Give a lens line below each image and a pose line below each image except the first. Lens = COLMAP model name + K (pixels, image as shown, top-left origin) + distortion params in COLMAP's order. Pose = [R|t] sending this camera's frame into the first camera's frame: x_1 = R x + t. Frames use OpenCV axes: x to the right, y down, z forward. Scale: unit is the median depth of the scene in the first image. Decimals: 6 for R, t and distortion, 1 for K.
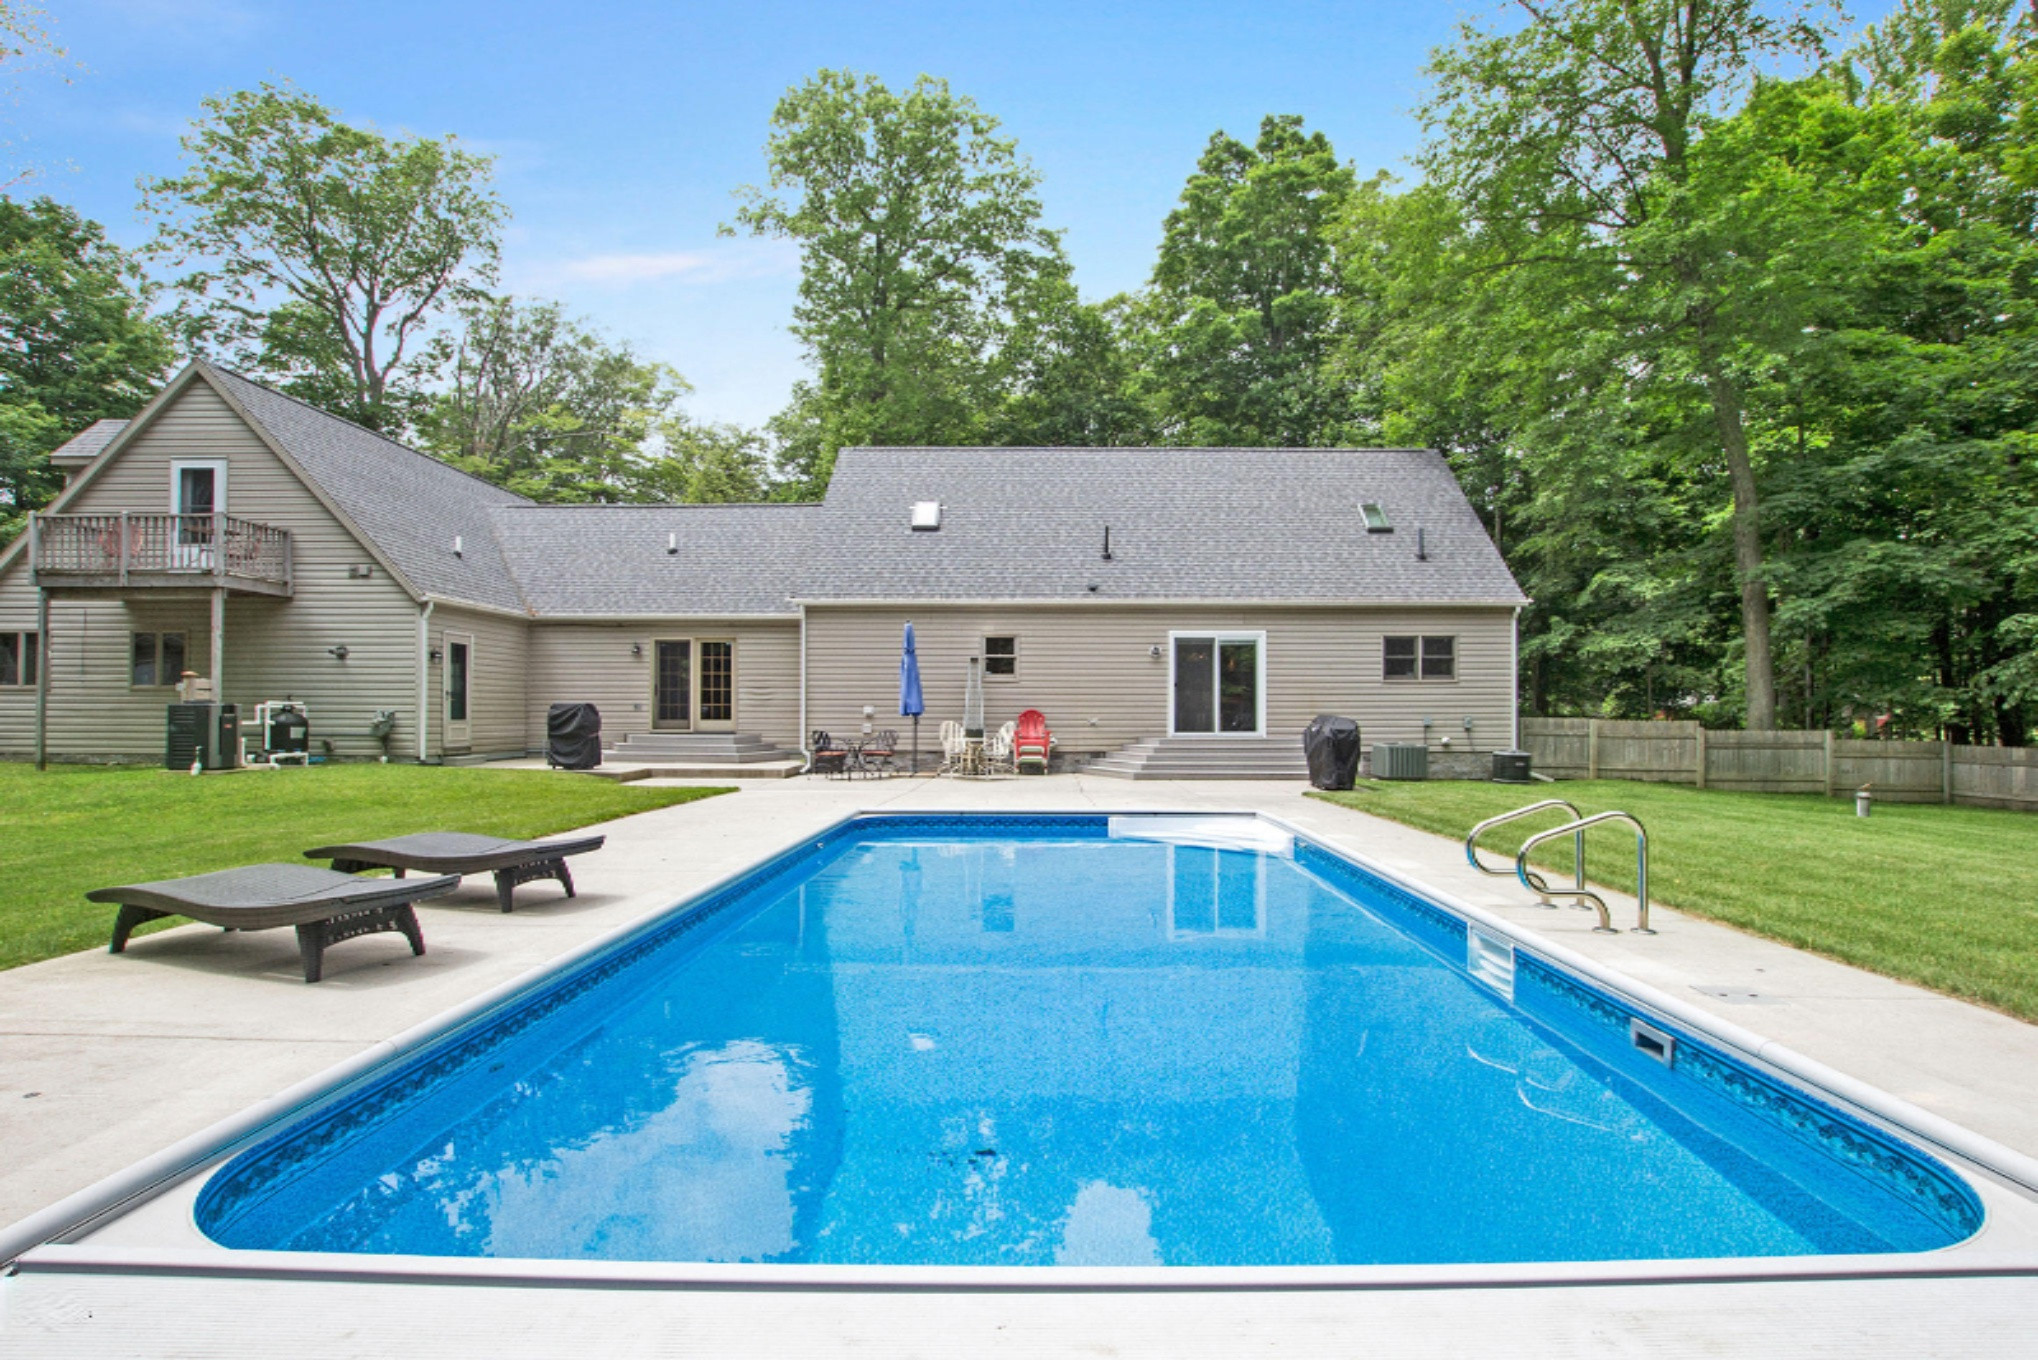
lens RADIAL K [[952.1, 0, 1019.0], [0, 952.1, 680.0], [0, 0, 1]] dist [-0.031096, 0.000238]
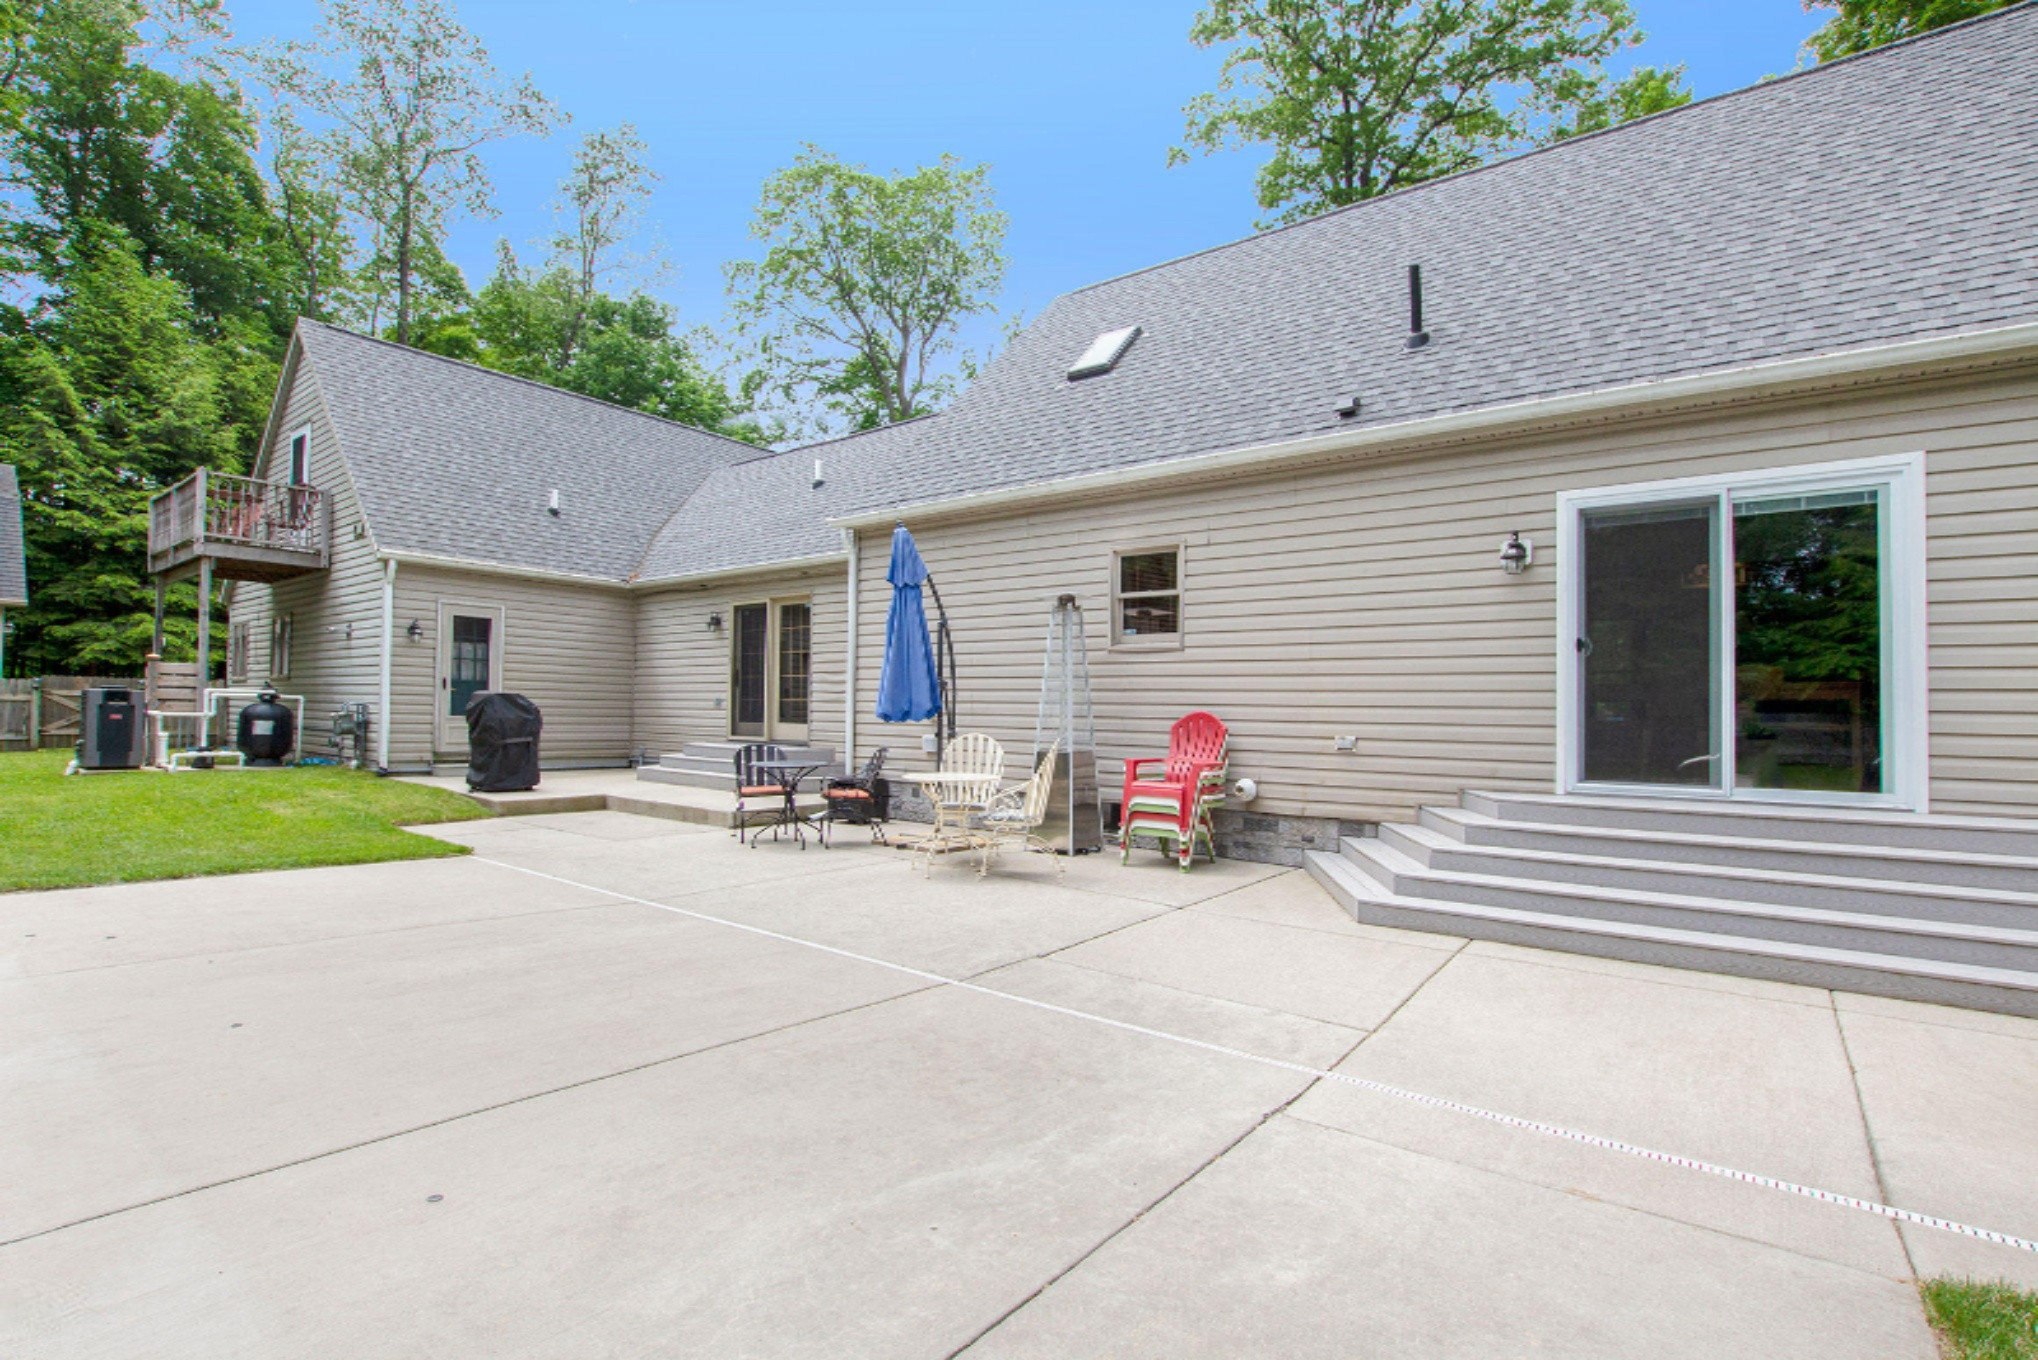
lens RADIAL K [[952.1, 0, 1019.0], [0, 952.1, 680.0], [0, 0, 1]] dist [-0.031096, 0.000238]
pose [[0.804734, -0.008493, -0.593574, 0.200861], [0.004221, 0.999954, -0.008585, 0.019849], [0.593620, 0.004403, 0.804733, 0.595642]]
